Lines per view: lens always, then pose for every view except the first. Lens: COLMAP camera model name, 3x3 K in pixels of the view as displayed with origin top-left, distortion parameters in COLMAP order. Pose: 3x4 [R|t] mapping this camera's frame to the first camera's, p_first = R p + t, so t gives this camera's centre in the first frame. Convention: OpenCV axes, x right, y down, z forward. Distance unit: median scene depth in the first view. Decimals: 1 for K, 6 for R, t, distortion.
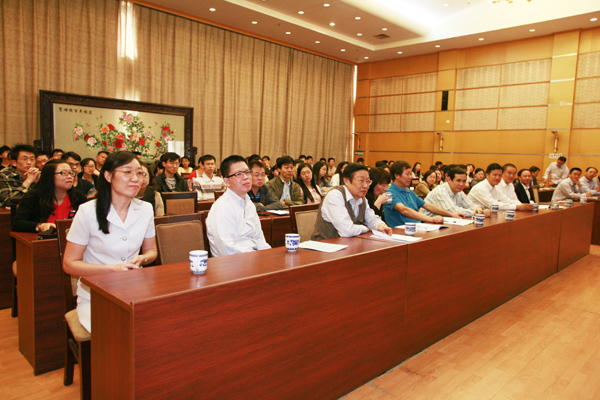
lens RADIAL K [[448.0, 0, 300.0], [0, 448.0, 200.0], [0, 0, 1]] dist [0.000562, 0.001181]
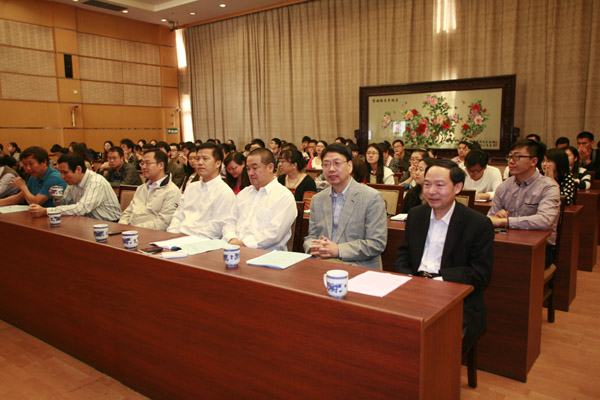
lens RADIAL K [[481.0, 0, 300.0], [0, 481.0, 200.0], [0, 0, 1]] dist [-0.004661, -0.003600]
pose [[0.115355, 0.095718, -0.988702, 0.590335], [-0.084632, 0.992674, 0.086229, -0.041760], [0.989712, 0.073729, 0.122611, 0.627075]]
